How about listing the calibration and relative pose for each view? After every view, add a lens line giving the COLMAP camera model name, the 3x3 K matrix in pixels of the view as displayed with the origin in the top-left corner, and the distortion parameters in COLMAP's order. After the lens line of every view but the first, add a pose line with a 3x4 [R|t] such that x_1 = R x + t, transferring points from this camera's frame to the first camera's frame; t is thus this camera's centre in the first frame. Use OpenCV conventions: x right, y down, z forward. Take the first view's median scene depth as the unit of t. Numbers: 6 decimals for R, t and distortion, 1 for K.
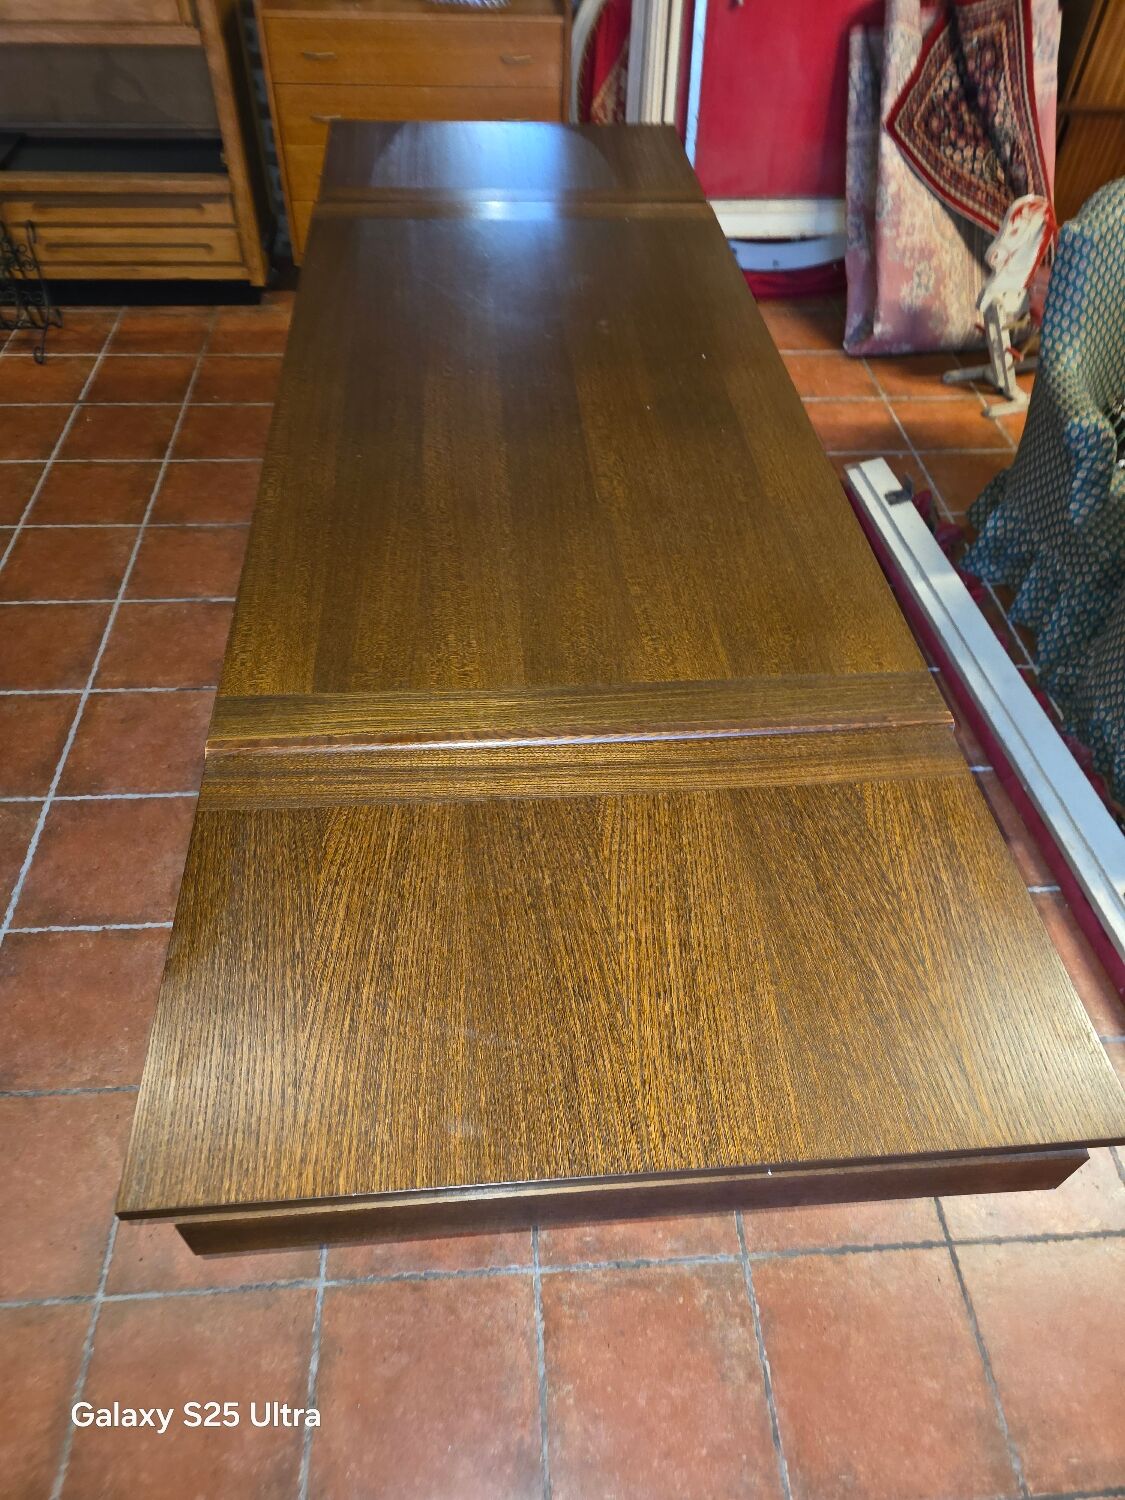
lens RADIAL K [[994.6, 0, 555.6], [0, 994.6, 751.8], [0, 0, 1]] dist [0.046754, -0.032613]
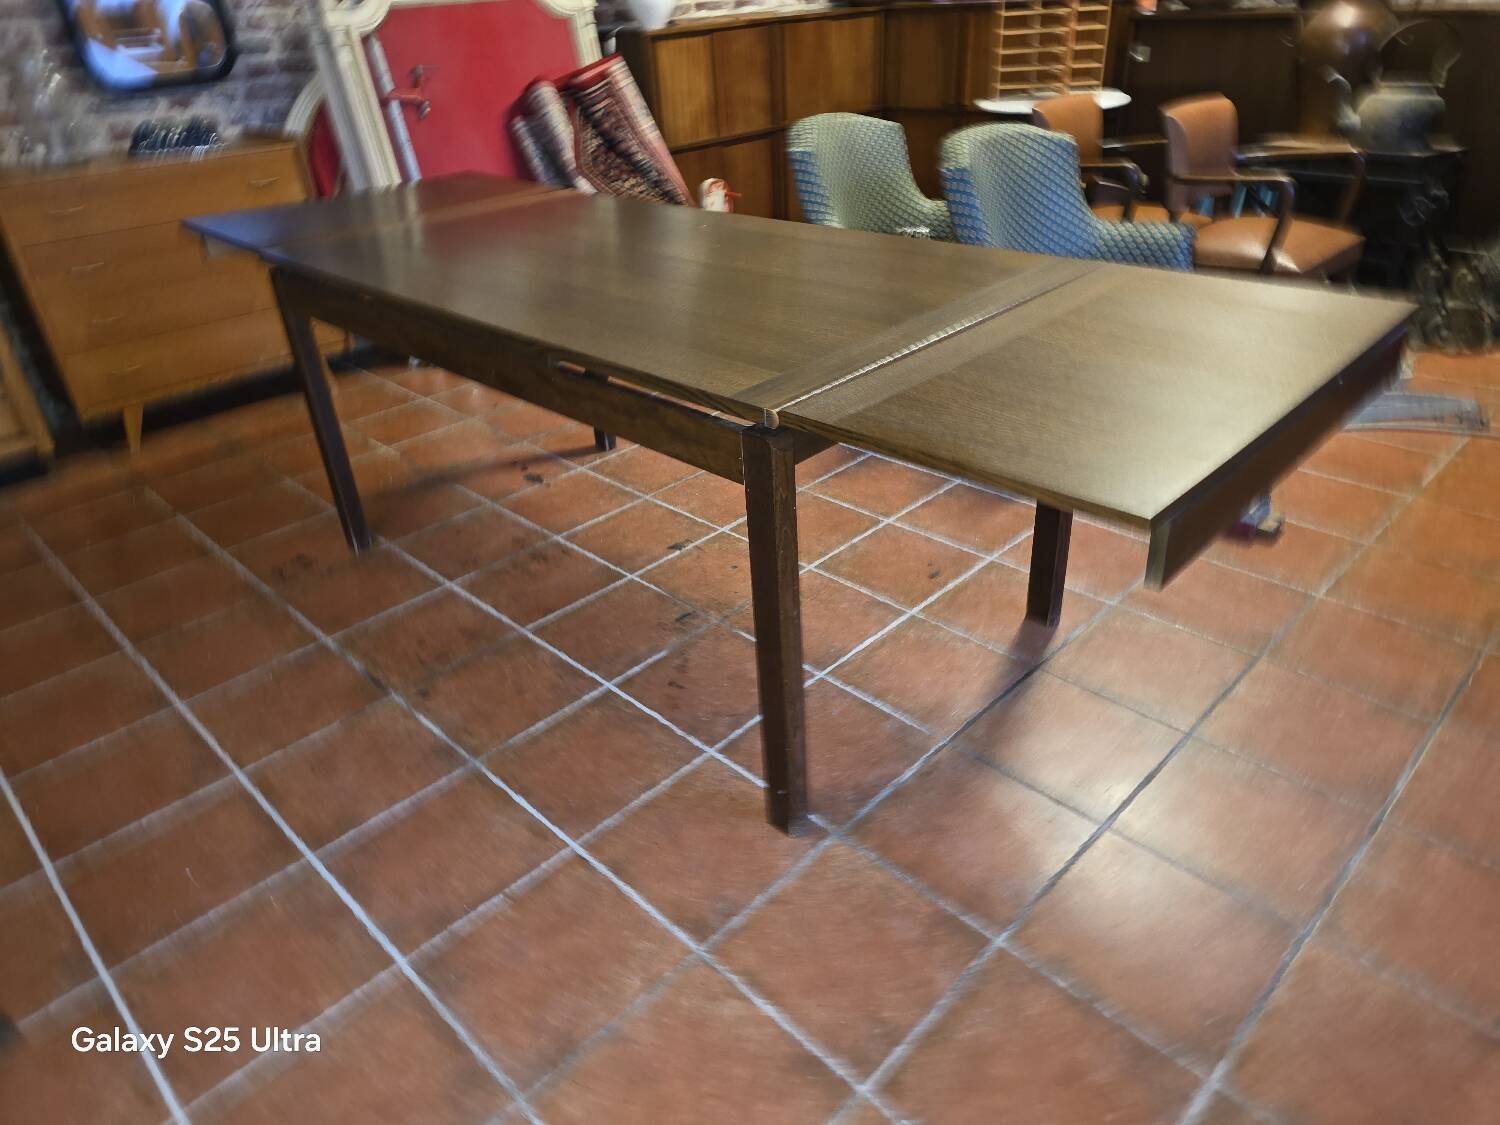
lens RADIAL K [[991.2, 0, 763.4], [0, 991.2, 549.3], [0, 0, 1]] dist [0.062434, -0.052851]
pose [[0.747390, -0.388605, 0.538882, -0.506578], [0.539343, 0.828517, -0.150560, 0.143220], [-0.387965, 0.403170, 0.828817, 0.046389]]
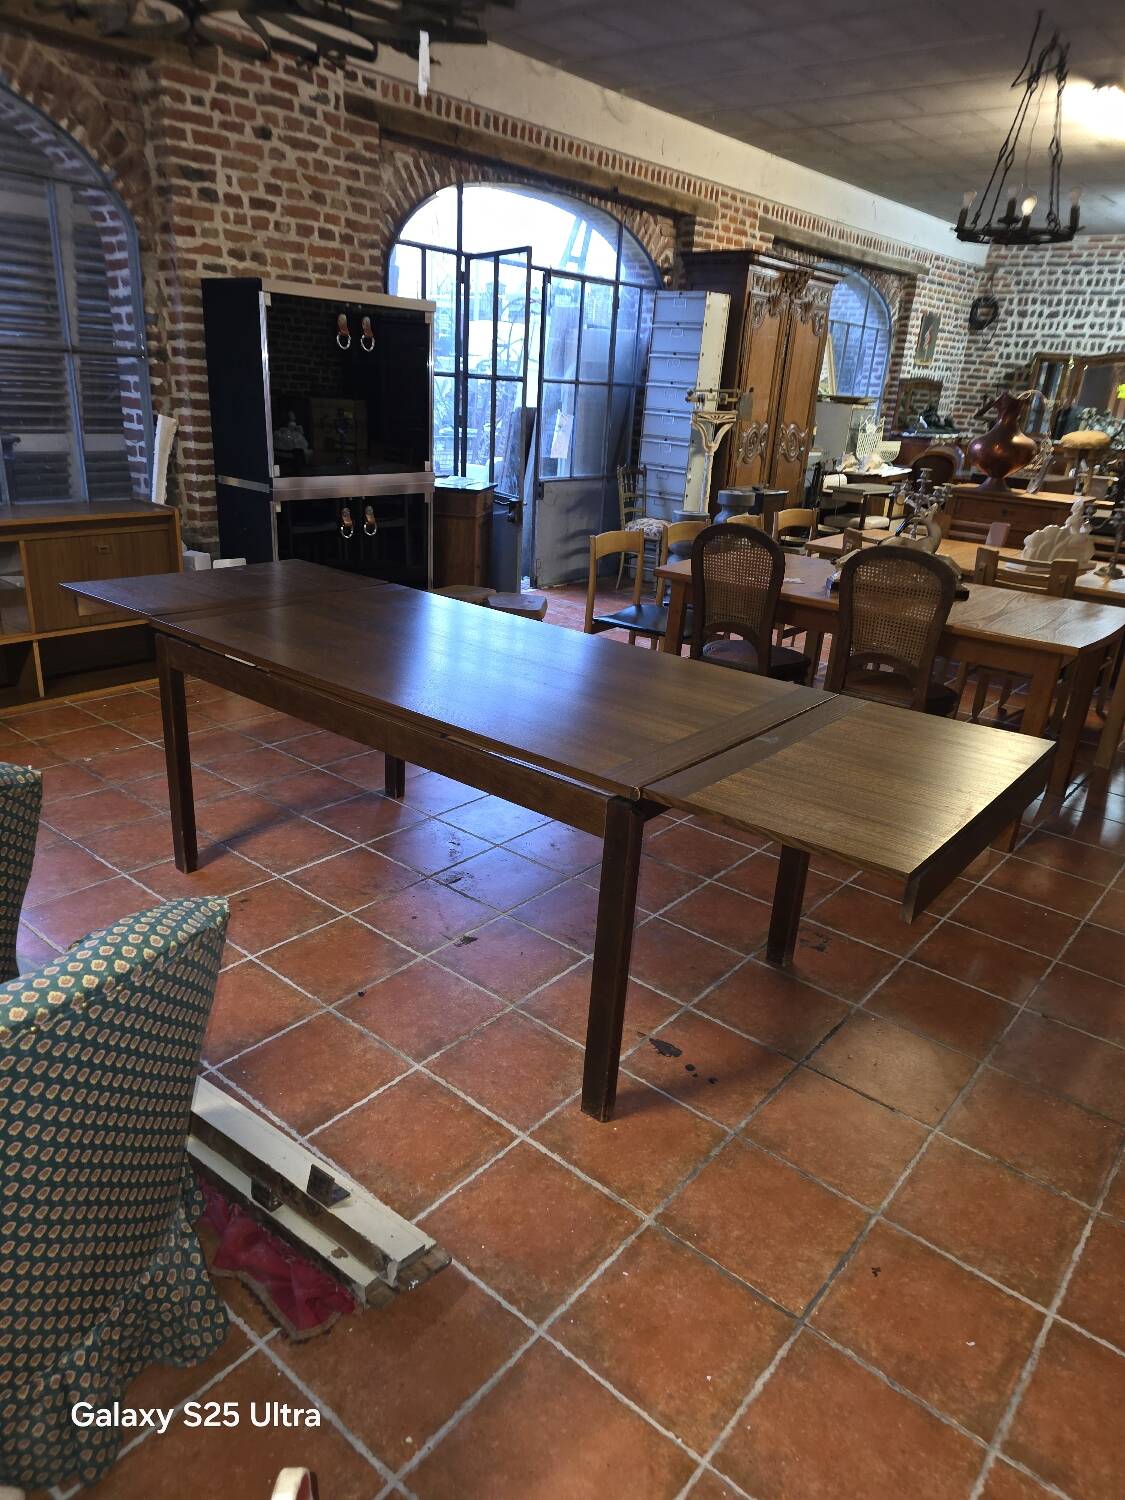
lens RADIAL K [[991.2, 0, 559.8], [0, 991.2, 763.4], [0, 0, 1]] dist [0.062434, -0.052851]
pose [[-0.688109, 0.188254, -0.700762, 0.750607], [-0.590951, 0.415008, 0.691769, -1.062225], [0.421050, 0.890128, -0.174322, 1.083863]]
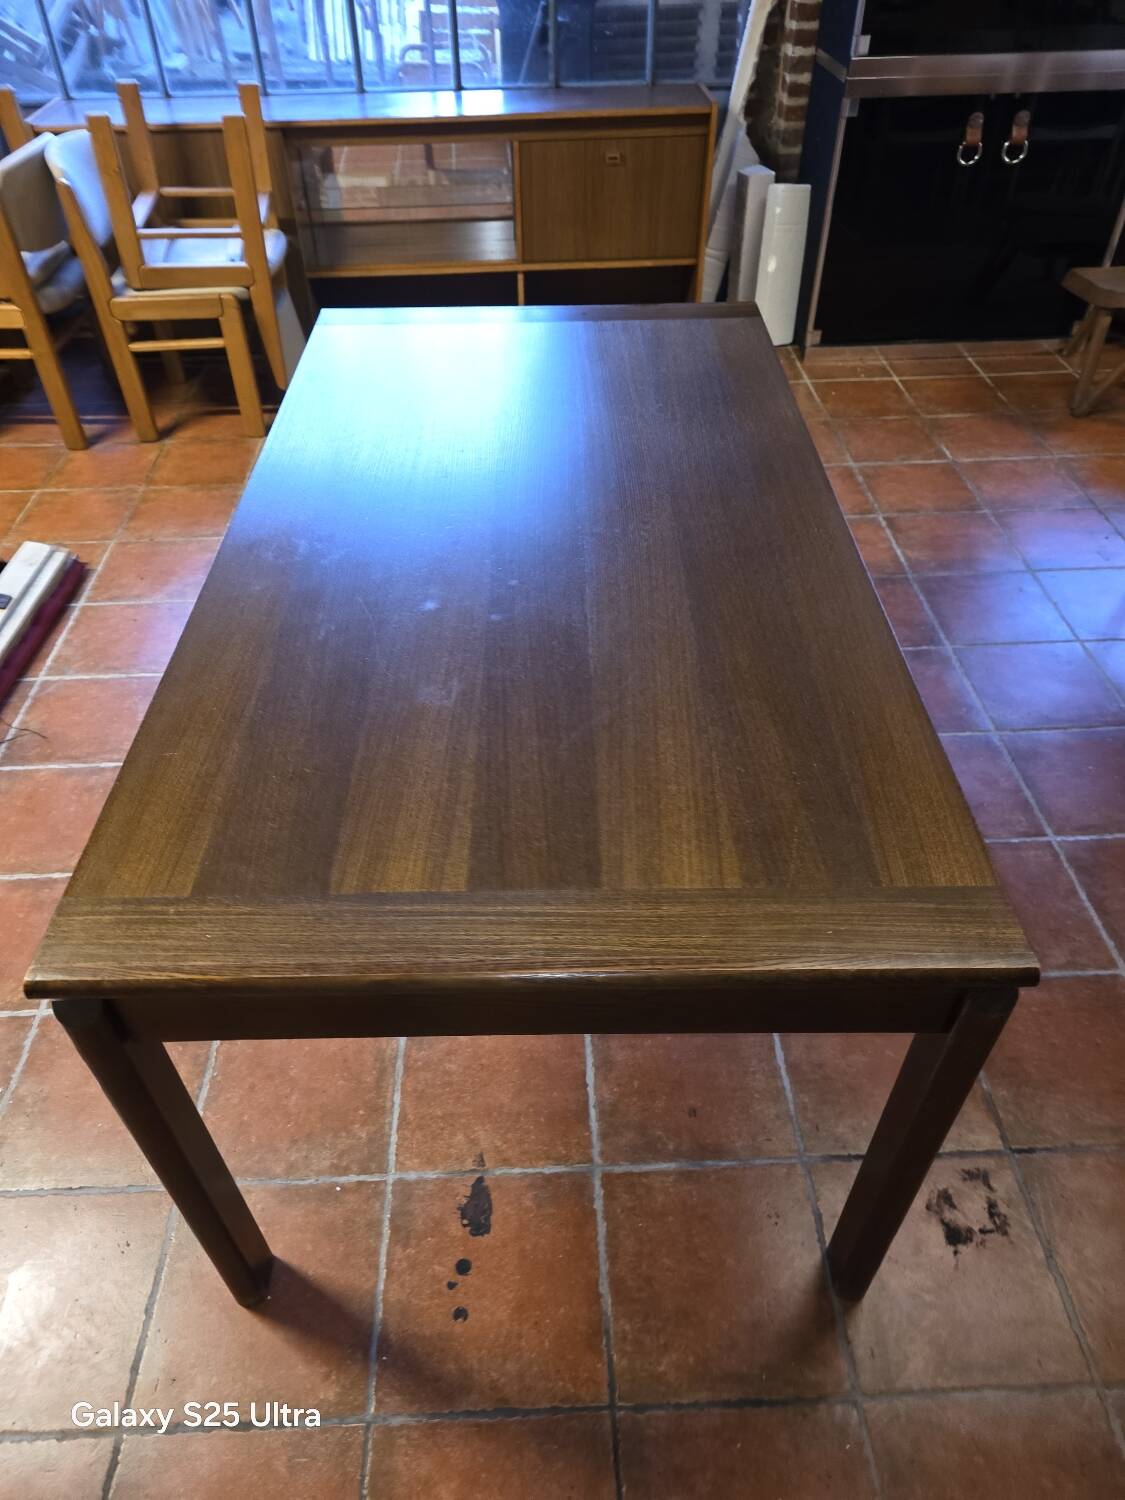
lens RADIAL K [[1008.6, 0, 552.8], [0, 1008.6, 755.8], [0, 0, 1]] dist [0.008558, -0.000678]
pose [[-0.998926, -0.042181, 0.019147, -0.037628], [0.019637, -0.011226, 0.999744, -0.939620], [-0.041956, 0.999047, 0.012043, 0.911009]]
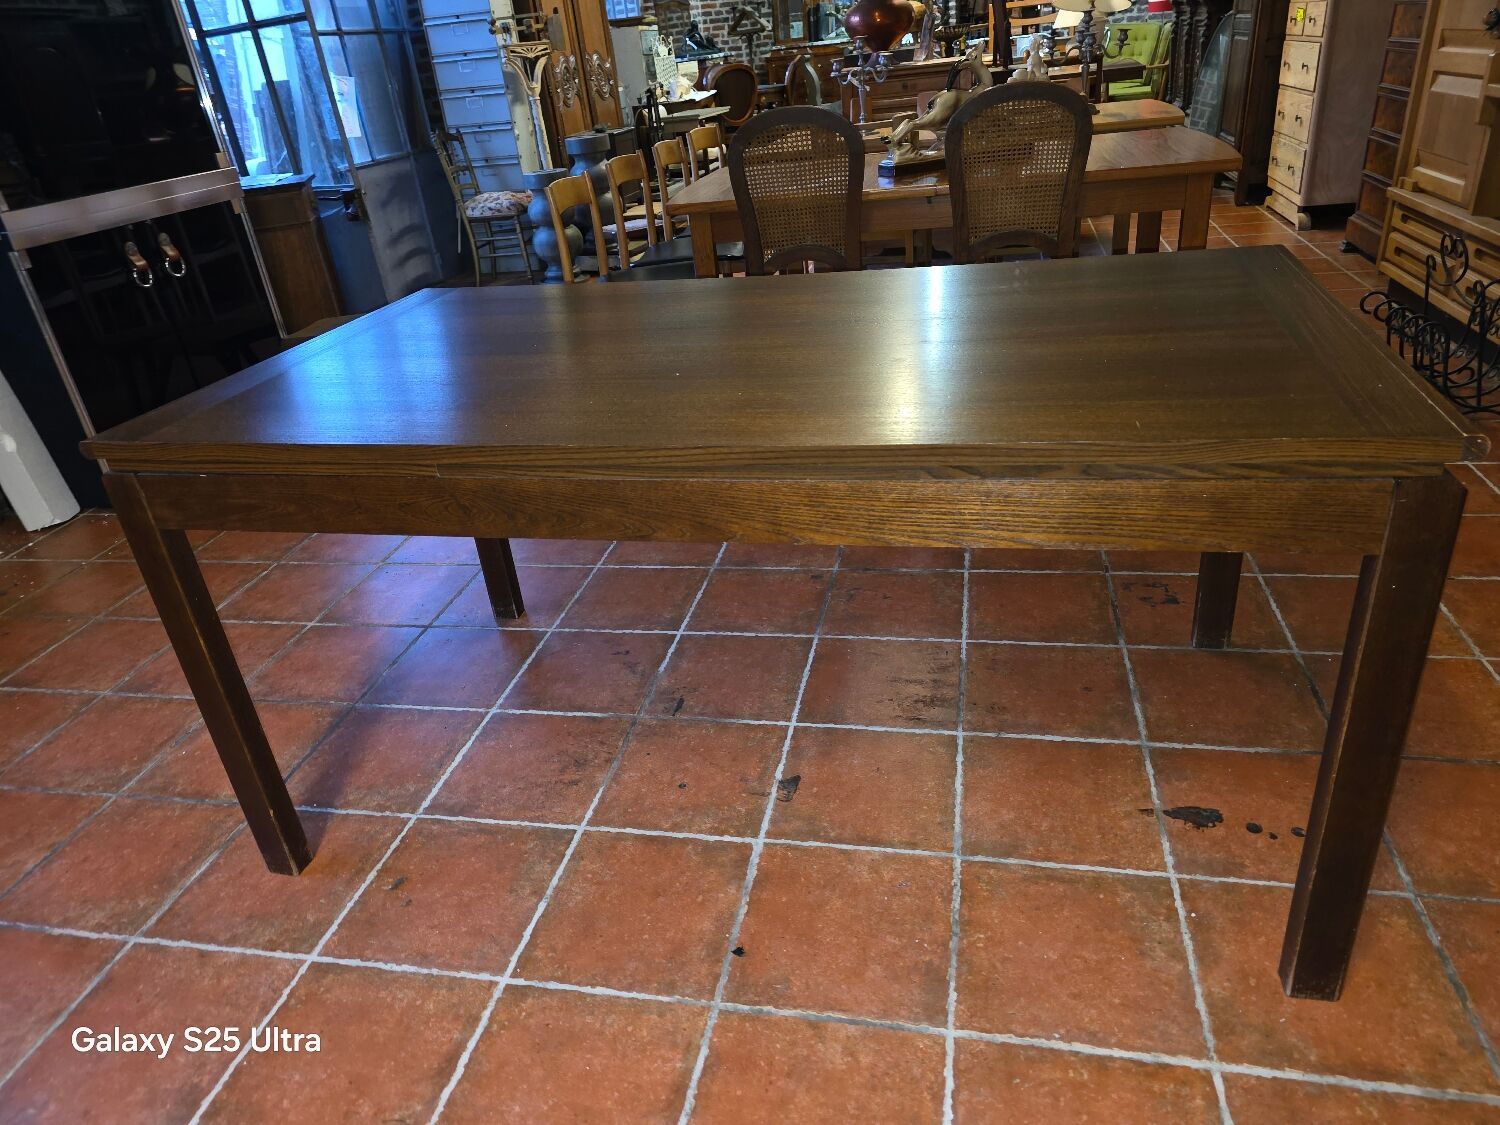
lens RADIAL K [[999.9, 0, 748.3], [0, 999.9, 558.0], [0, 0, 1]] dist [0.034913, -0.020242]
pose [[-0.284410, 0.429703, -0.857010, 0.622787], [-0.645886, 0.574728, 0.502513, -0.548169], [0.708479, 0.696450, 0.114081, 0.786587]]
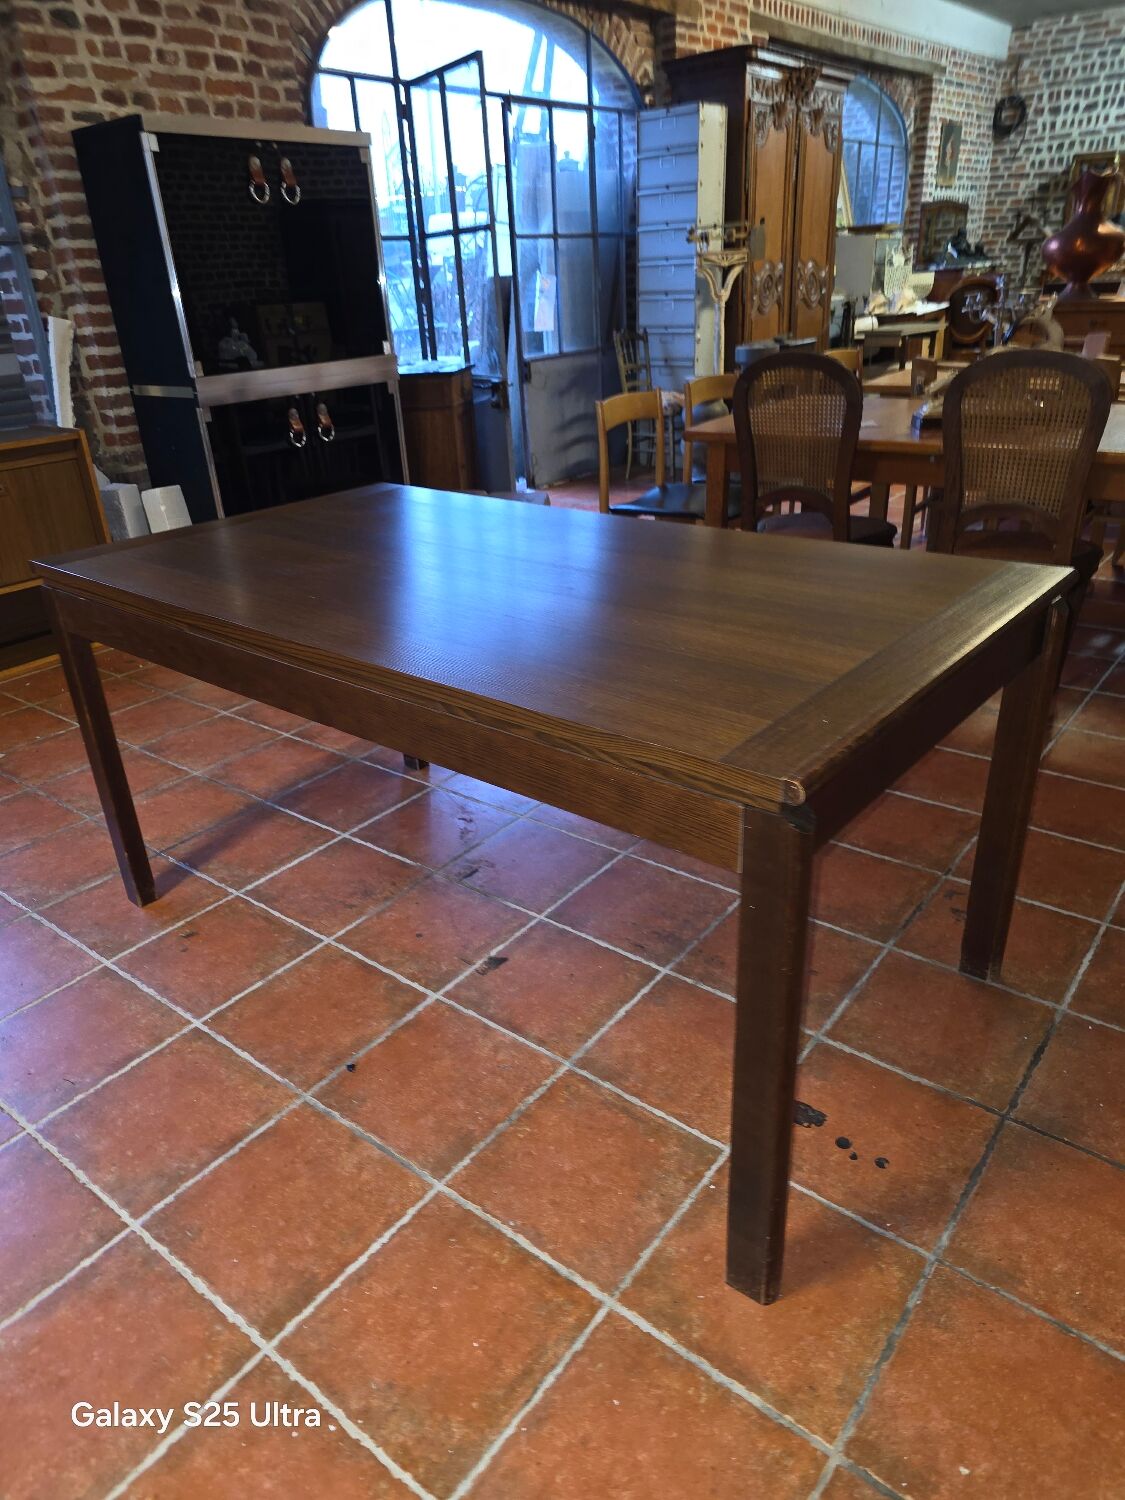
lens RADIAL K [[999.9, 0, 554.1], [0, 999.9, 769.4], [0, 0, 1]] dist [0.034913, -0.020242]
pose [[-0.679704, 0.321445, -0.659300, 0.513652], [-0.525718, 0.413312, 0.743501, -0.824631], [0.511491, 0.851966, -0.111940, 0.998735]]
